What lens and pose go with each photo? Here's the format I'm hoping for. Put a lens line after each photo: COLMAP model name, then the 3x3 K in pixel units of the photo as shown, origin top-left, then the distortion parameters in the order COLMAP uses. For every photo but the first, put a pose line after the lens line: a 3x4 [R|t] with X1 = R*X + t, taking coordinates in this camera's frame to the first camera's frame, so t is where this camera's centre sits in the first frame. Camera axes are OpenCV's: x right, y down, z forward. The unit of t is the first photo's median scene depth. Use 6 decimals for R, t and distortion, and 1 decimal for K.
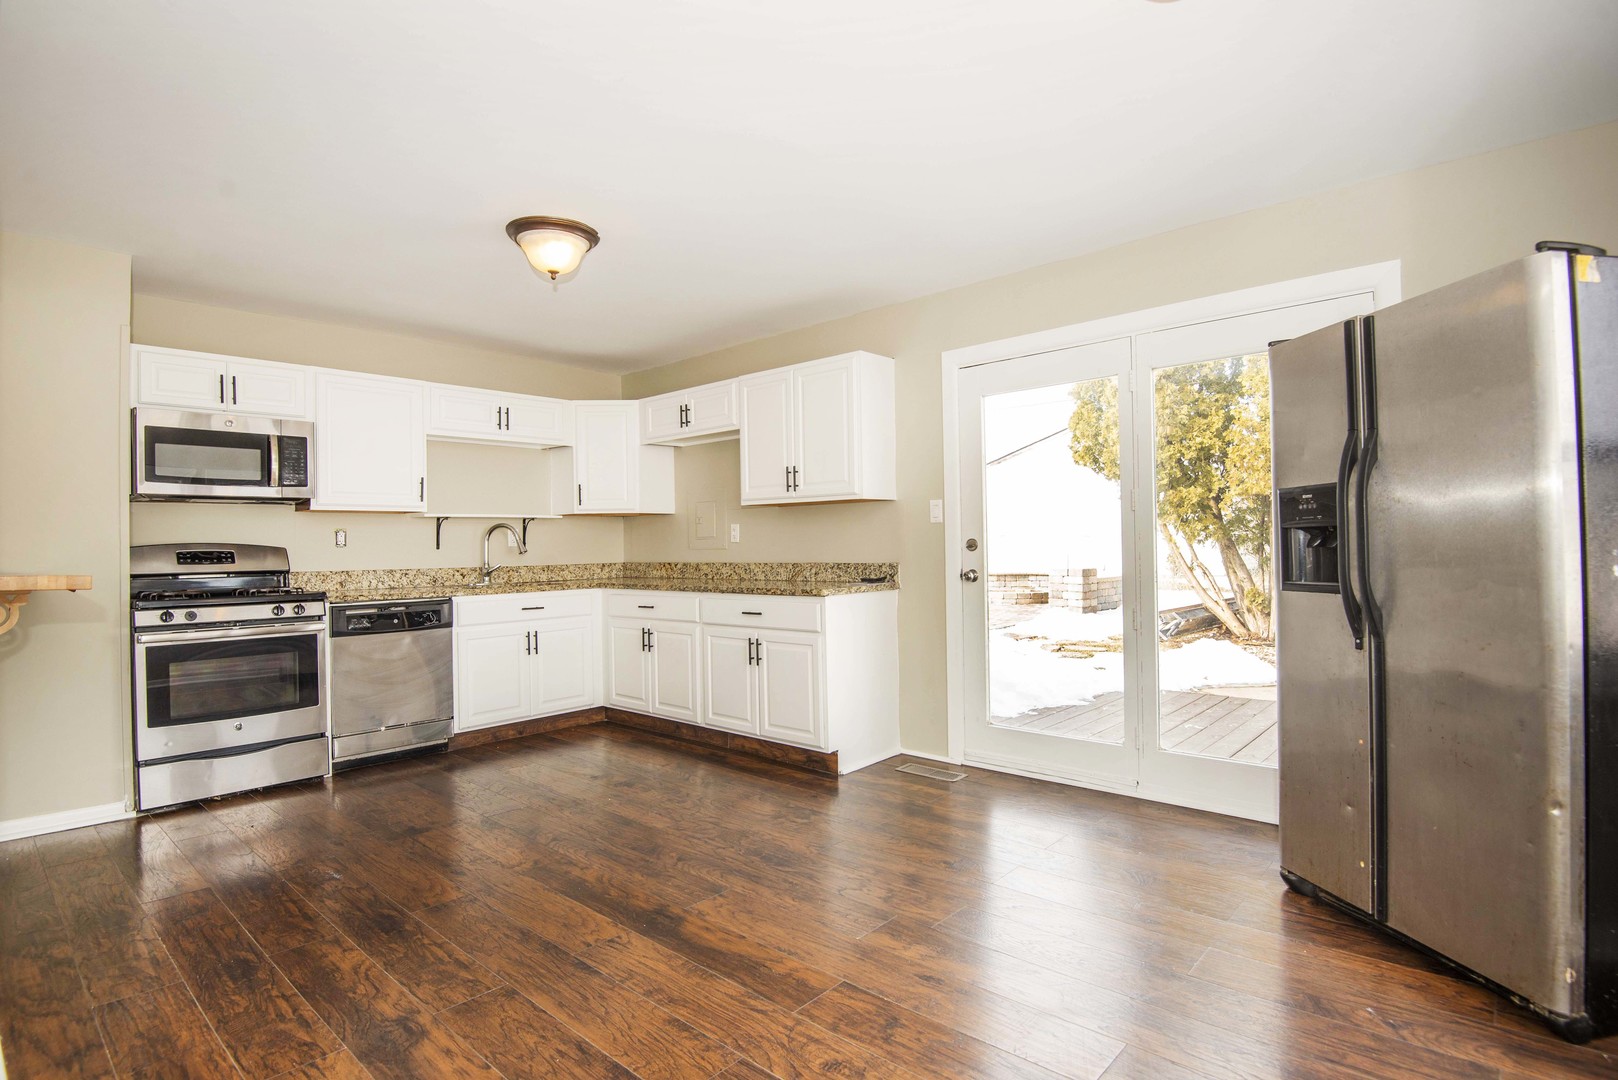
lens RADIAL K [[805.3, 0, 811.2], [0, 805.3, 547.5], [0, 0, 1]] dist [-0.026537, -0.008638]
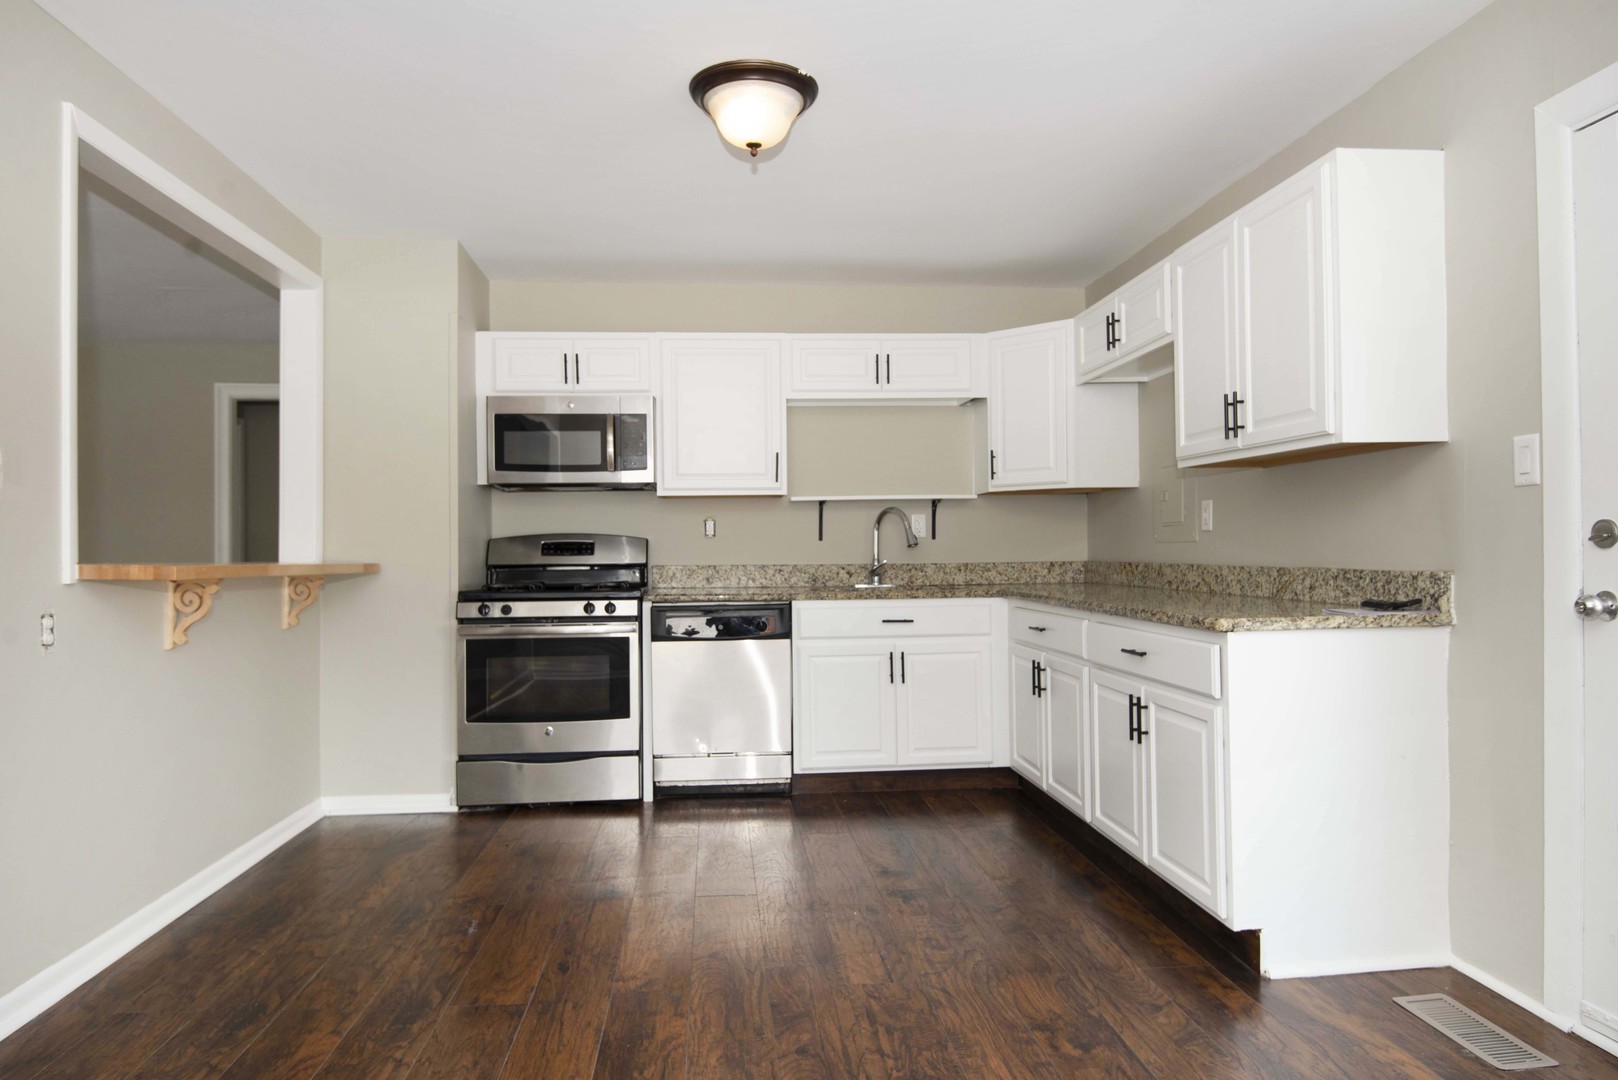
lens RADIAL K [[989.0, 0, 798.0], [0, 989.0, 547.7], [0, 0, 1]] dist [0.003758, -0.014497]
pose [[0.725890, 0.007724, -0.687767, 0.245978], [-0.001918, 0.999956, 0.009206, 0.000039], [0.687808, -0.005363, 0.725873, 0.319957]]
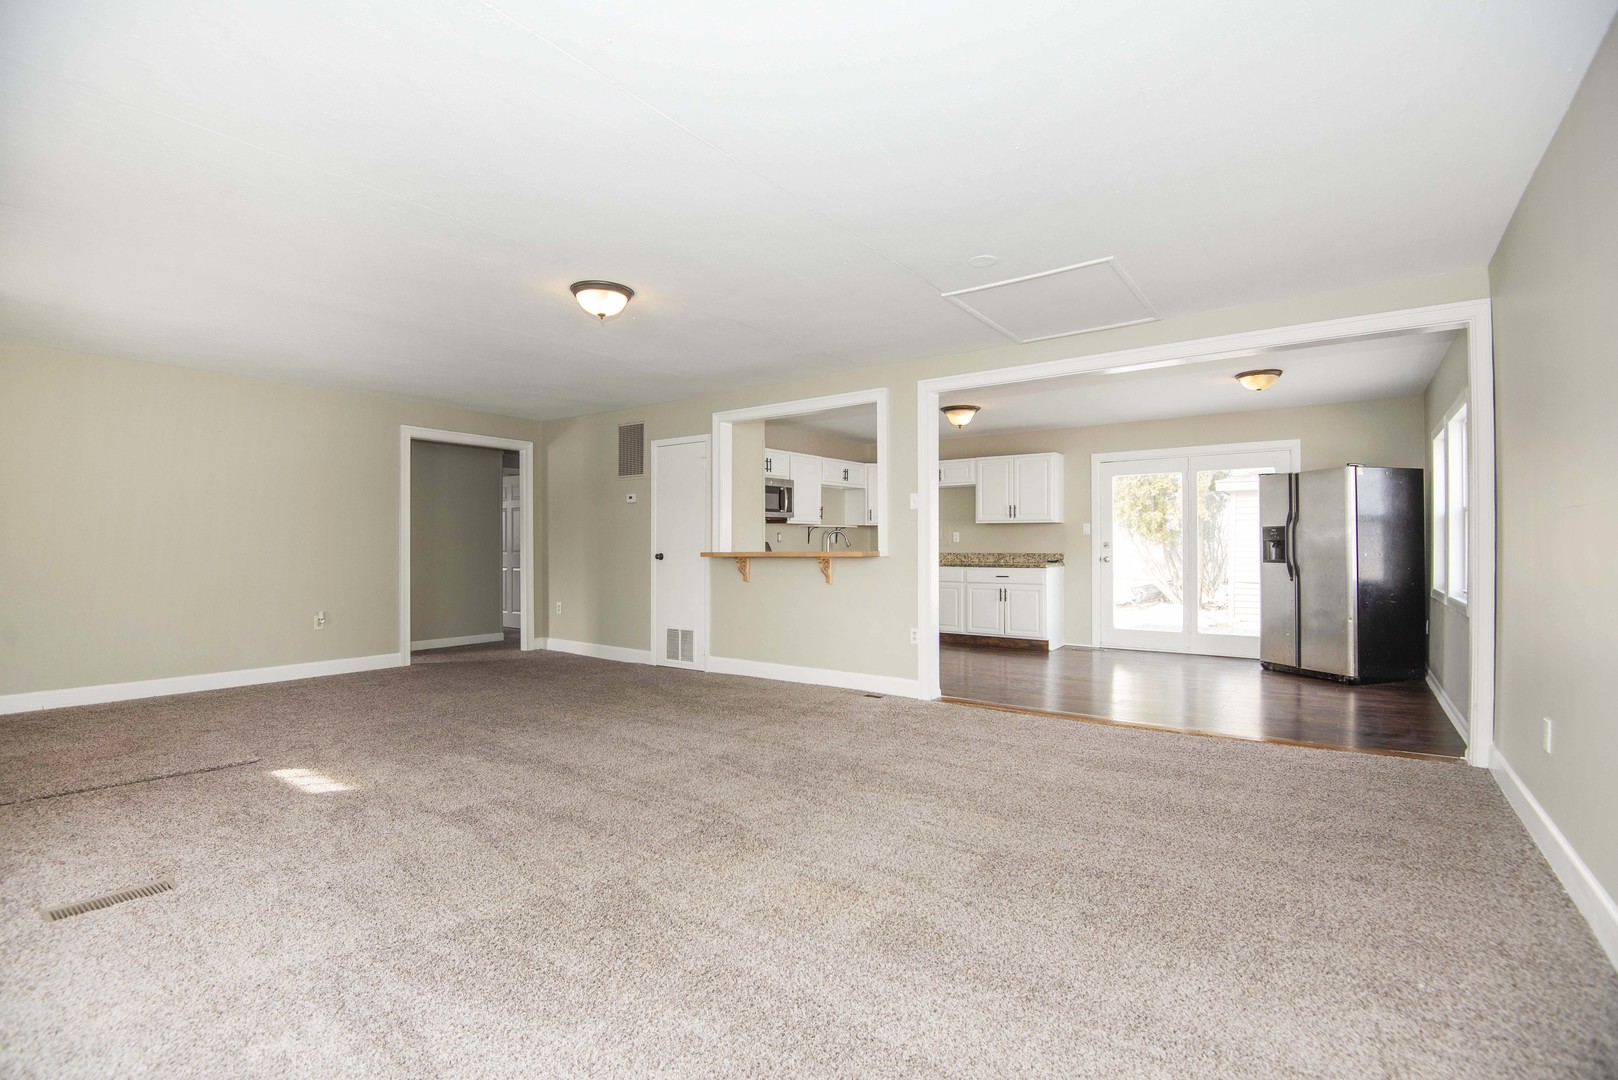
lens RADIAL K [[762.9, 0, 803.6], [0, 762.9, 557.8], [0, 0, 1]] dist [-0.017757, 0.000567]
pose [[0.993817, 0.009574, 0.110613, -0.820003], [-0.011321, 0.999821, 0.015175, 0.009224], [-0.110448, -0.016333, 0.993748, -0.924995]]
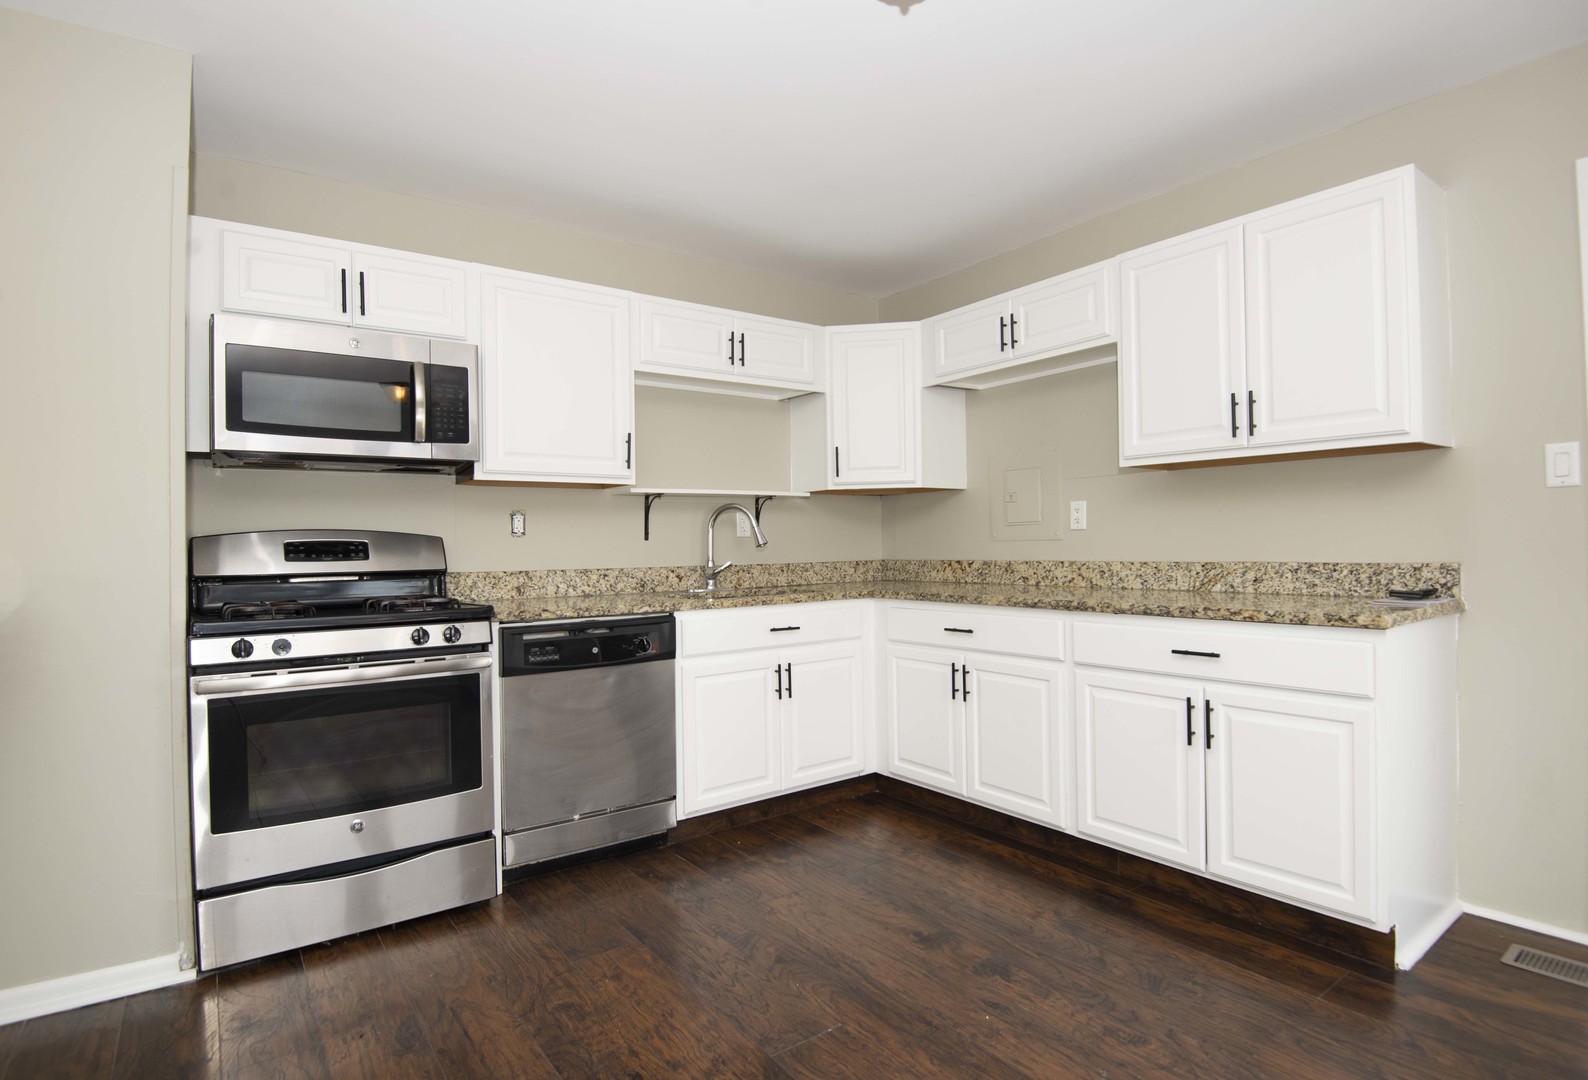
lens RADIAL K [[804.1, 0, 799.7], [0, 804.1, 547.1], [0, 0, 1]] dist [-0.020221, -0.008404]
pose [[0.978934, 0.000784, -0.204174, -0.232400], [-0.000038, 0.999993, 0.003656, 0.006756], [0.204175, -0.003572, 0.978928, 0.411874]]
